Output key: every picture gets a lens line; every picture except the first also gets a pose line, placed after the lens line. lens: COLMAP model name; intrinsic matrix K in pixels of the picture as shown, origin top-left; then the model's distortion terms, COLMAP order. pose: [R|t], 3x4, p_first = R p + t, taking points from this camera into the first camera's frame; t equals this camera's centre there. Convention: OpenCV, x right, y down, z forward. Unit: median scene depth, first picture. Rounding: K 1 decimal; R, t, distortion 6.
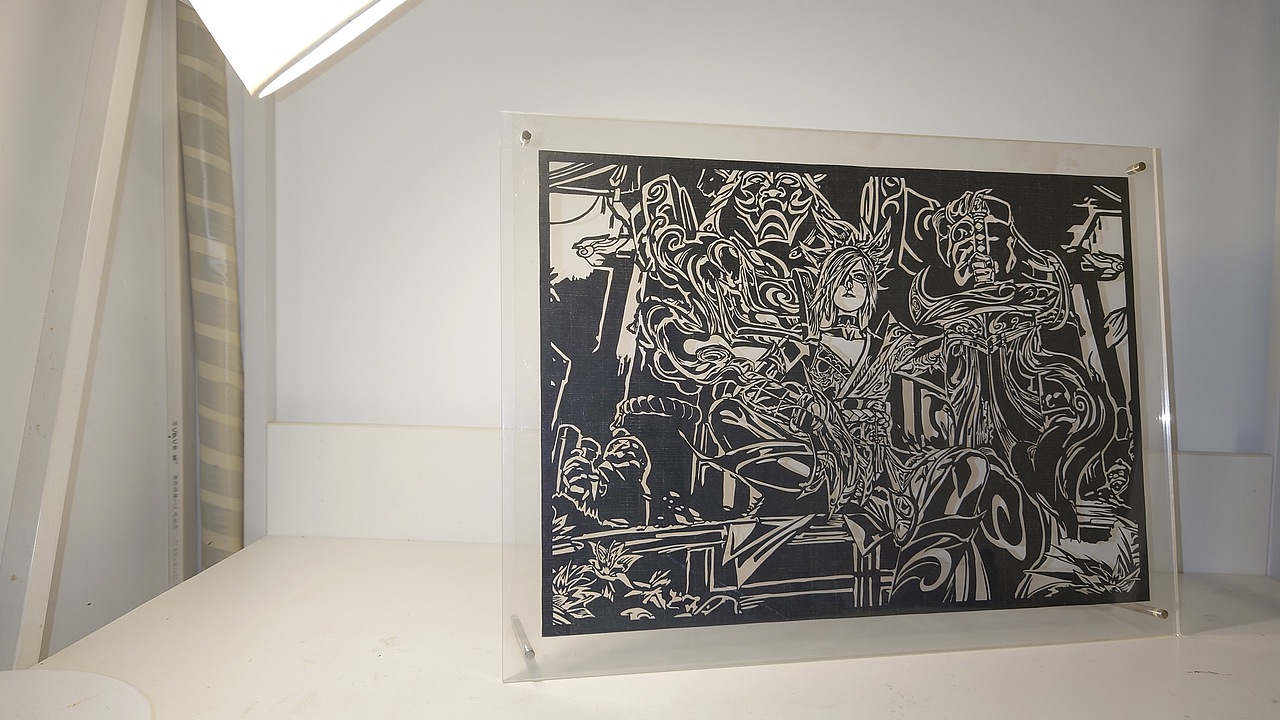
lens RADIAL K [[1164.7, 0, 639.9], [0, 1164.7, 337.3], [0, 0, 1]] dist [0.091705, -0.132941]
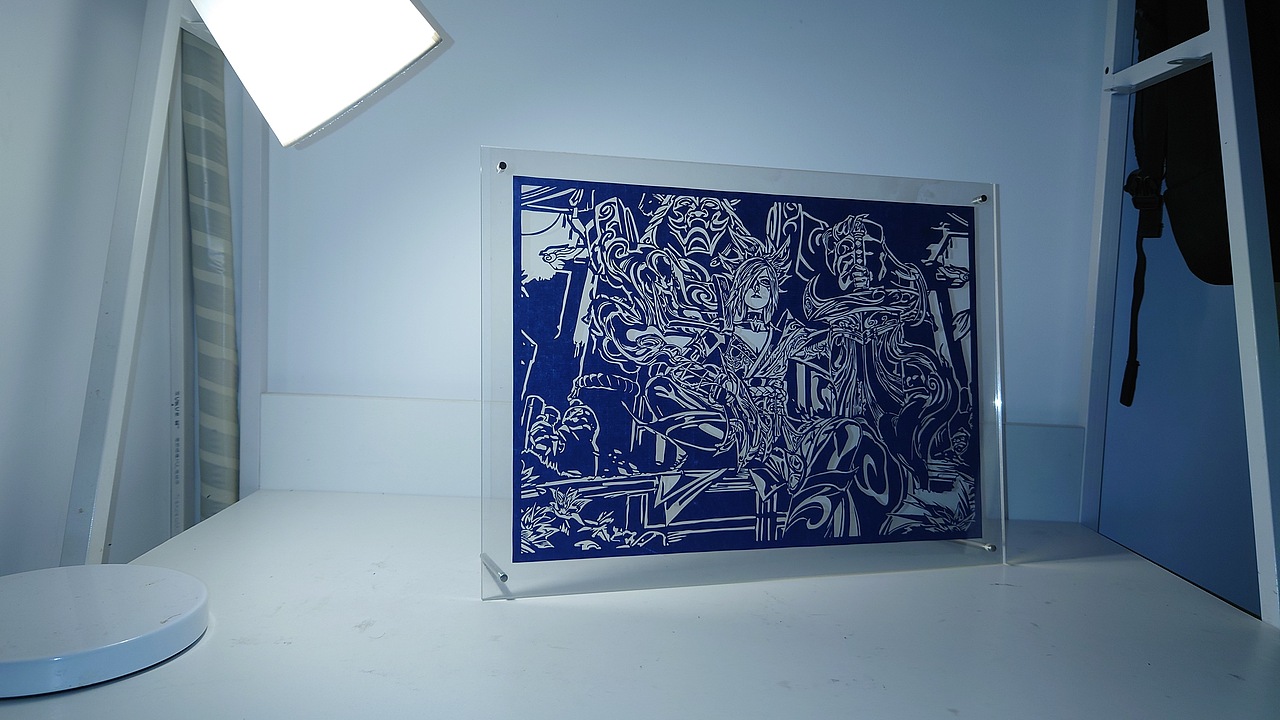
lens RADIAL K [[1164.7, 0, 639.9], [0, 1164.7, 337.3], [0, 0, 1]] dist [0.091705, -0.132941]
pose [[0.996321, 0.015672, 0.084257, -0.052739], [-0.016823, 0.999774, 0.012969, -0.005914], [-0.084035, -0.014339, 0.996360, -0.249166]]
